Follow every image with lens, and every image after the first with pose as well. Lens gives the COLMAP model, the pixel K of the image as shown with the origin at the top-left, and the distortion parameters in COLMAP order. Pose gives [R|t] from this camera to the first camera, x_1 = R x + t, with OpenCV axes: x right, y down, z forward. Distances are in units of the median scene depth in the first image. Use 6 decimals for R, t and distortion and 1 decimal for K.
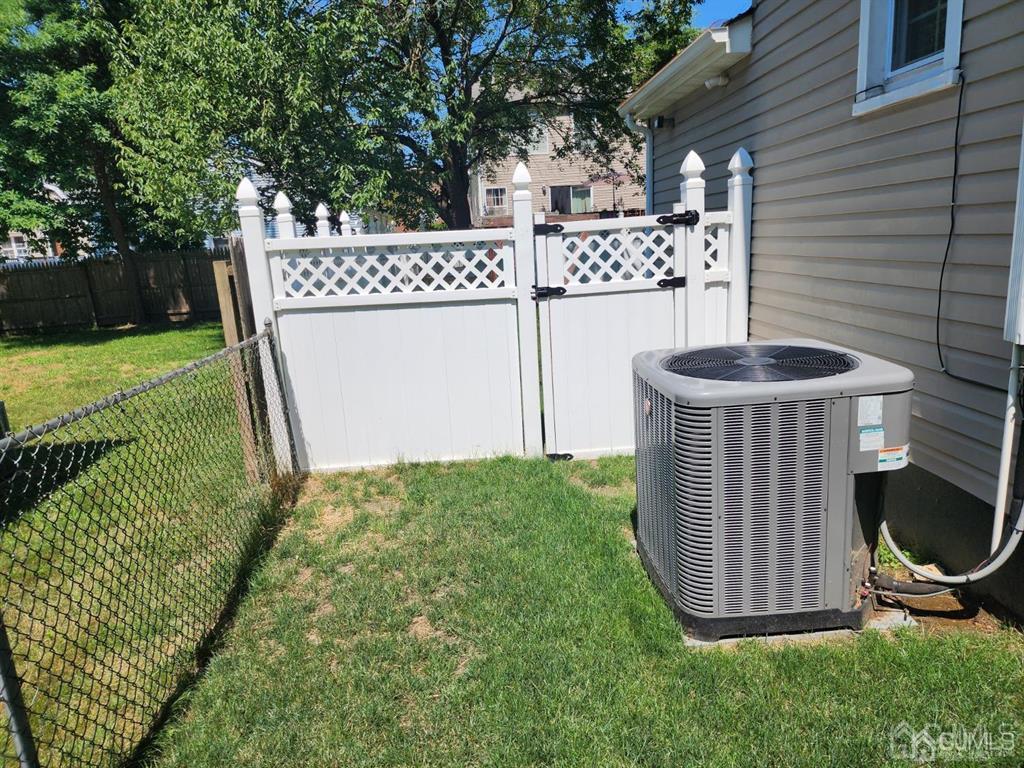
lens RADIAL K [[688.3, 0, 516.8], [0, 688.3, 374.6], [0, 0, 1]] dist [0.087848, -0.086783]
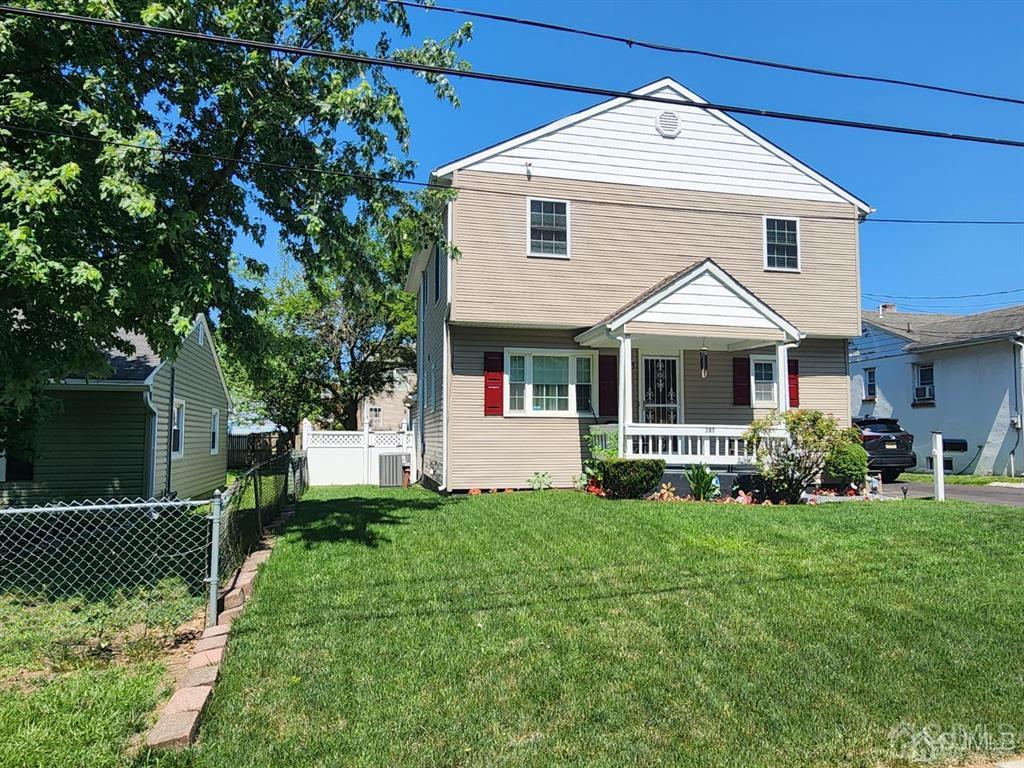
lens RADIAL K [[675.8, 0, 524.1], [0, 675.8, 394.5], [0, 0, 1]] dist [-0.019338, -0.000051]
pose [[0.983355, 0.069501, 0.167877, 0.103440], [-0.022041, 0.962755, -0.269477, 0.281406], [-0.180353, 0.261291, 0.948261, -1.345967]]
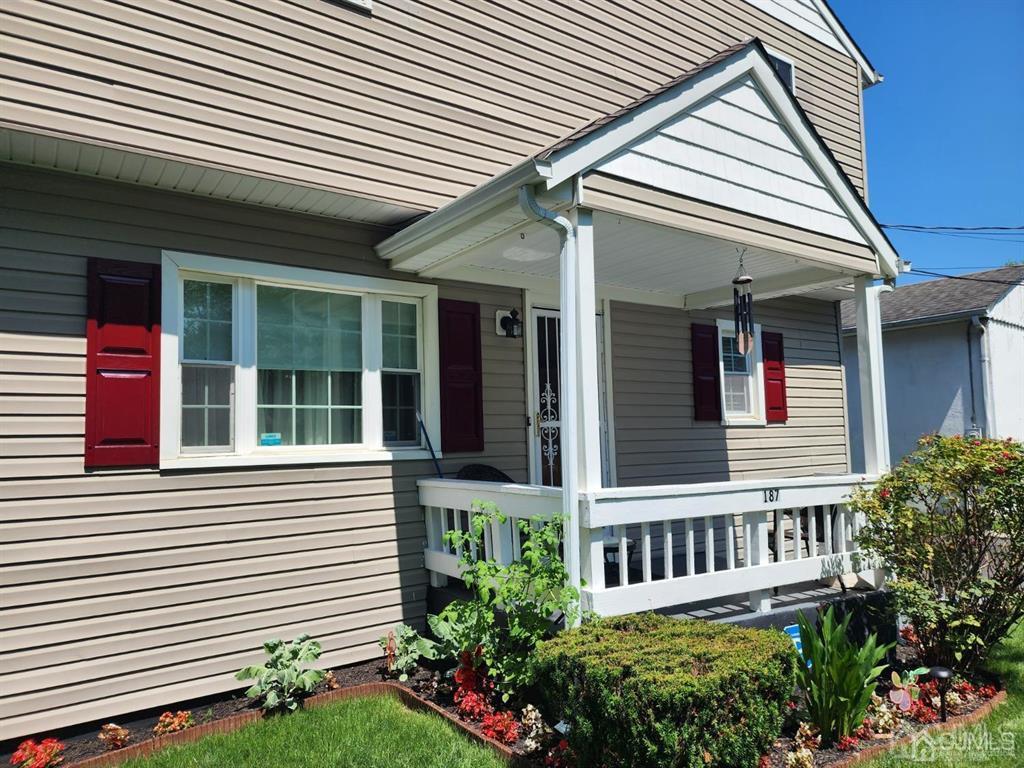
lens RADIAL K [[687.5, 0, 507.3], [0, 687.5, 393.9], [0, 0, 1]] dist [0.082266, -0.078812]
pose [[0.844365, 0.073678, 0.530678, 0.211431], [0.081635, 0.961241, -0.263347, 0.098645], [-0.529512, 0.265683, 0.805624, -0.703847]]
